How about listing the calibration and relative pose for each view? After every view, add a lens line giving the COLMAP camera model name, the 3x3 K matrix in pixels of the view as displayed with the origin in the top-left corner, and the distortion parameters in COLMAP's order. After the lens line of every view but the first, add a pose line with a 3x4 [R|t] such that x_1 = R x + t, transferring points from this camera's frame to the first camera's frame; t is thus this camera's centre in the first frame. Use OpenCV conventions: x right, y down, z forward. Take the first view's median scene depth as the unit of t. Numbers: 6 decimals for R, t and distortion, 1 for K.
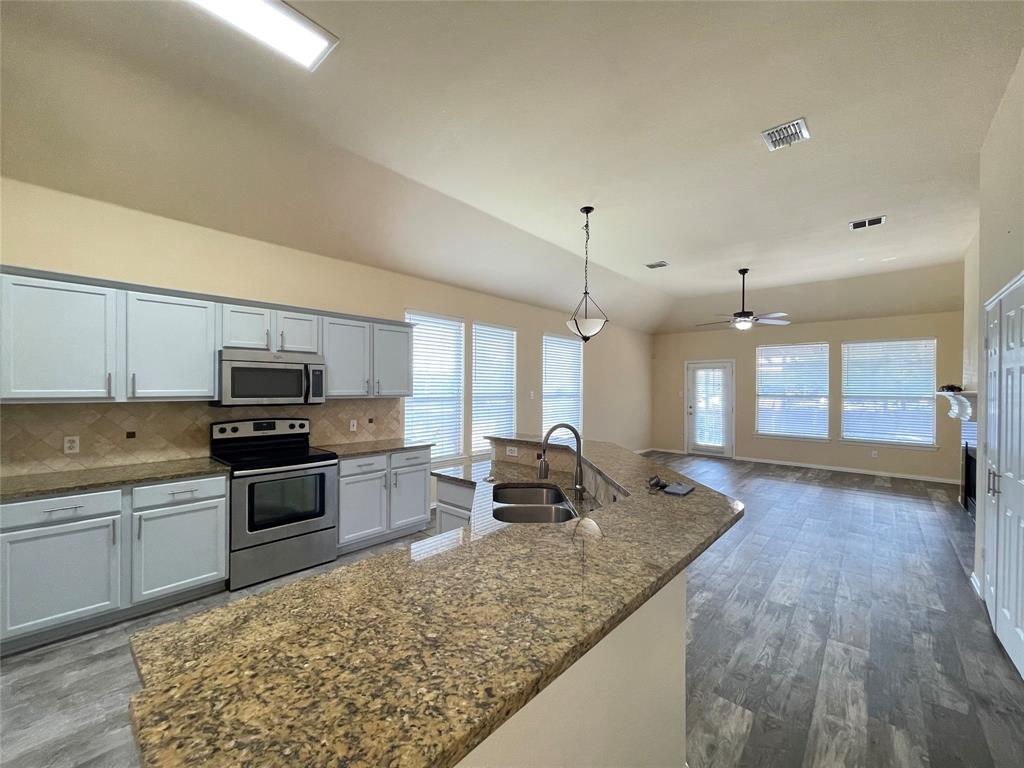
lens RADIAL K [[414.0, 0, 510.6], [0, 414.0, 387.6], [0, 0, 1]] dist [0.001023, -0.001079]
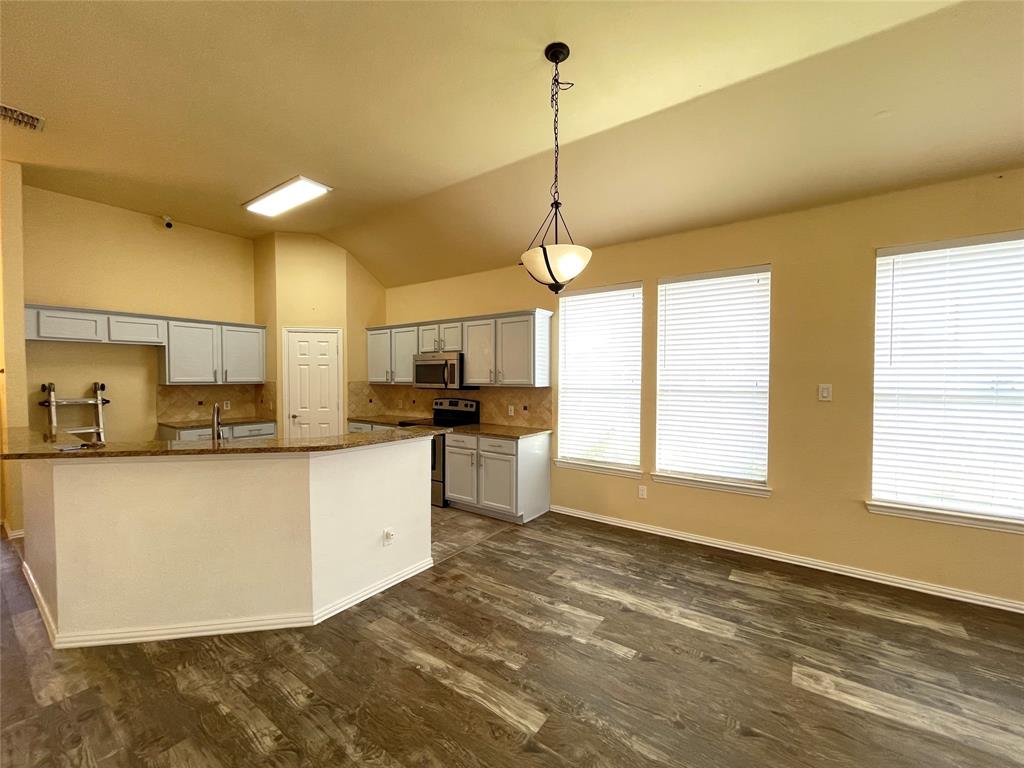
lens RADIAL K [[414.0, 0, 519.6], [0, 414.0, 385.9], [0, 0, 1]] dist [0.001023, -0.001079]
pose [[0.109402, 0.014940, -0.993885, 0.802914], [-0.002638, 0.999888, 0.014740, 0.007614], [0.993994, 0.001009, 0.109429, 0.970183]]
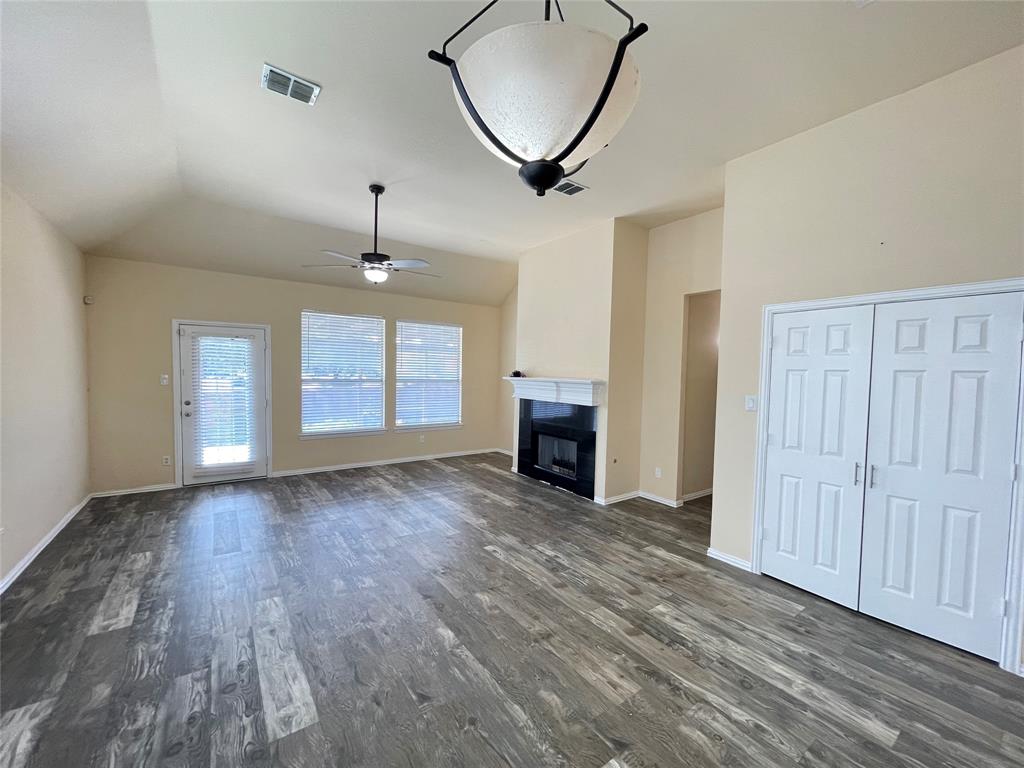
lens RADIAL K [[414.0, 0, 520.1], [0, 414.0, 388.6], [0, 0, 1]] dist [0.001023, -0.001079]
pose [[0.207067, -0.042714, 0.977394, -0.038270], [-0.019915, 0.998655, 0.047863, -0.017611], [-0.978124, -0.029375, 0.205938, 1.052263]]
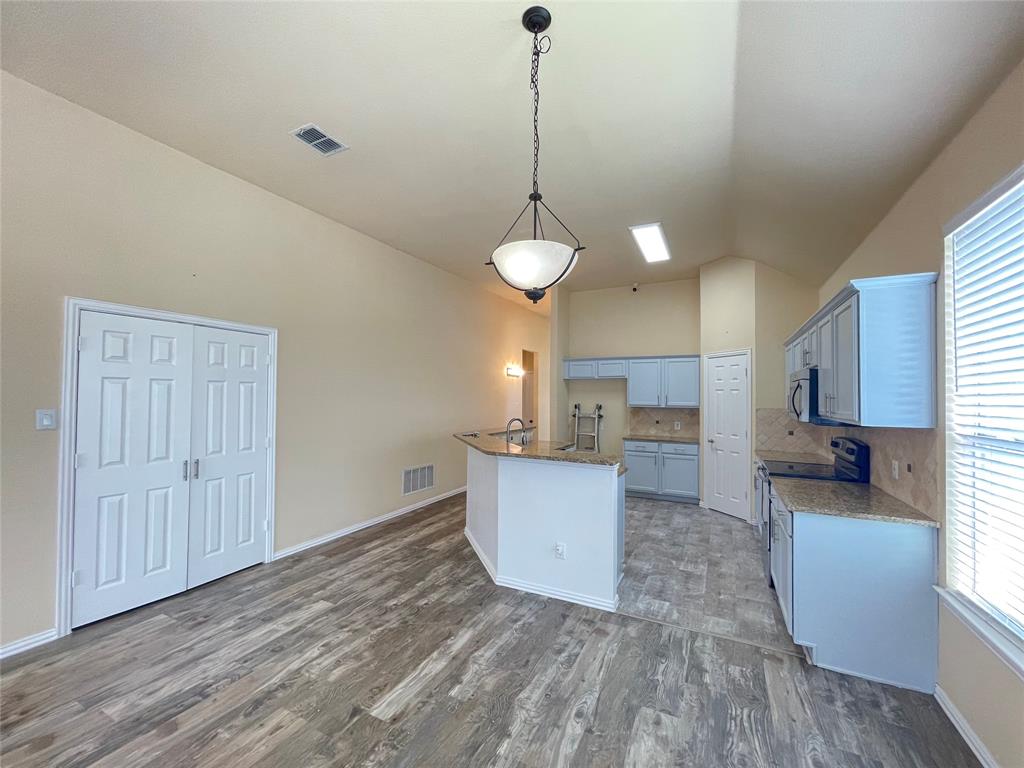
lens RADIAL K [[414.0, 0, 510.7], [0, 414.0, 389.3], [0, 0, 1]] dist [0.001023, -0.001079]
pose [[-0.967160, -0.021974, -0.253215, 0.349896], [-0.017810, 0.999666, -0.018727, -0.004737], [0.253542, -0.013603, -0.967229, 1.562669]]
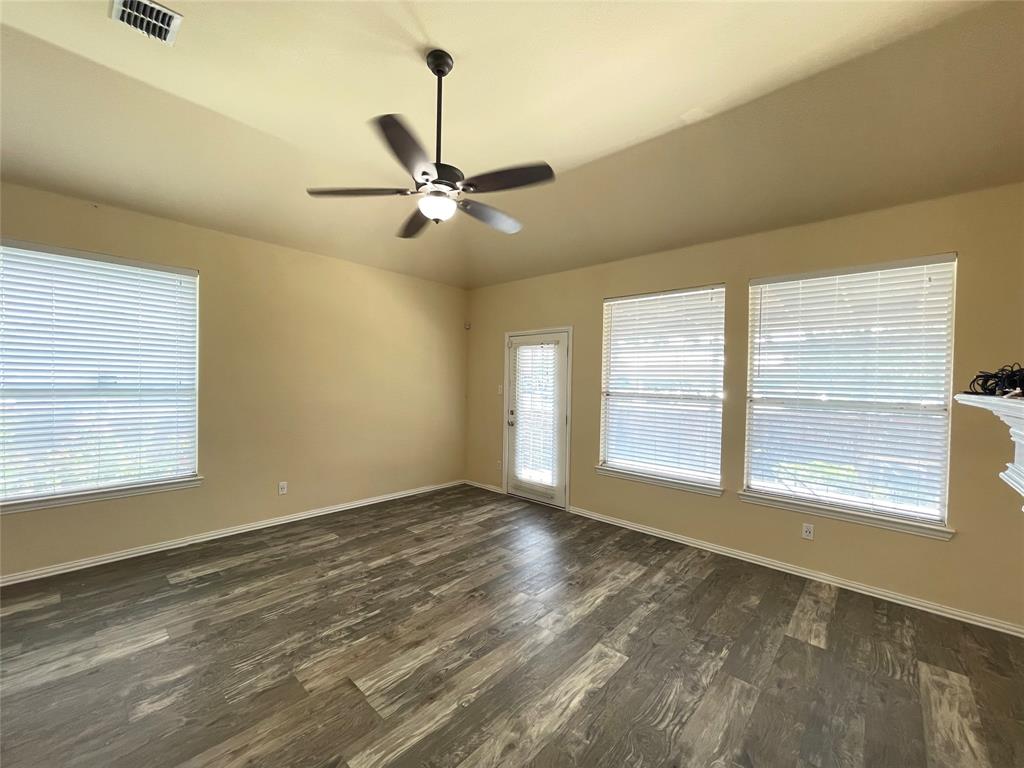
lens RADIAL K [[414.0, 0, 506.0], [0, 414.0, 385.4], [0, 0, 1]] dist [0.001023, -0.001079]
pose [[0.999810, 0.012278, -0.015133, 1.022512], [-0.012076, 0.999838, 0.013326, 0.004854], [0.015294, -0.013140, 0.999797, 1.013659]]
